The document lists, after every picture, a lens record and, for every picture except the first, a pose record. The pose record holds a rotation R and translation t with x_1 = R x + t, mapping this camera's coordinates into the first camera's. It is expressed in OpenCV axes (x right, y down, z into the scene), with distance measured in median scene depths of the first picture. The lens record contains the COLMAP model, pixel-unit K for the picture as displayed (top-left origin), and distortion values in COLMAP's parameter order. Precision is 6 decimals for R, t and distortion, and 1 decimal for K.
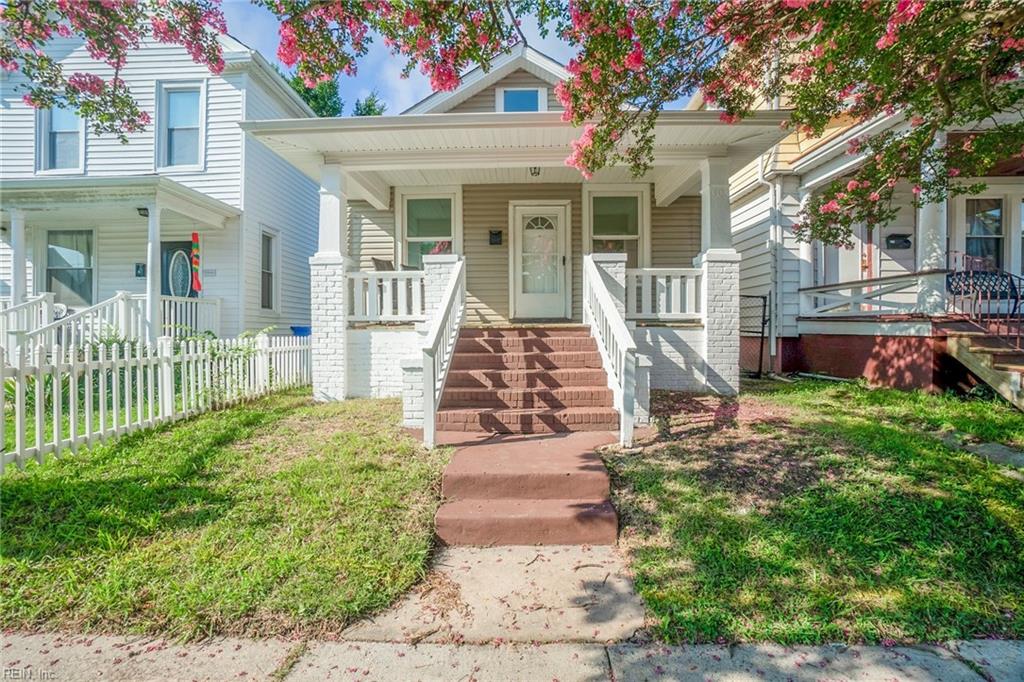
lens RADIAL K [[449.3, 0, 506.3], [0, 449.3, 332.2], [0, 0, 1]] dist [-0.057243, 0.017946]
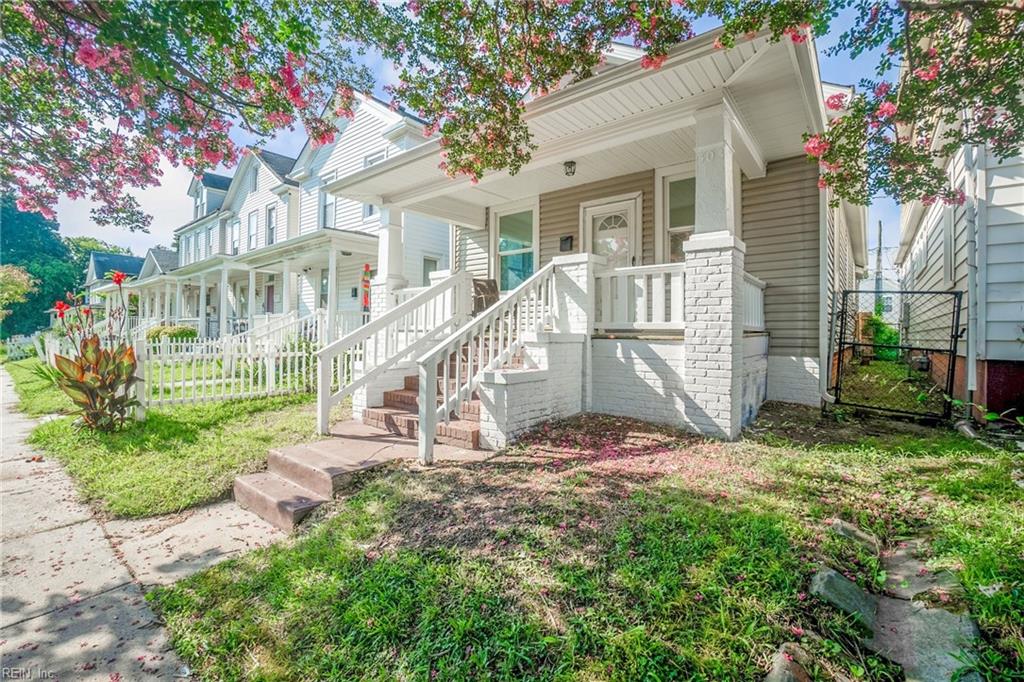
lens RADIAL K [[449.3, 0, 506.3], [0, 449.3, 332.2], [0, 0, 1]] dist [-0.057243, 0.017946]
pose [[0.788146, 0.009097, -0.615422, 0.651640], [-0.017480, 0.999818, -0.007607, -0.015065], [0.615241, 0.016753, 0.788161, 0.226079]]
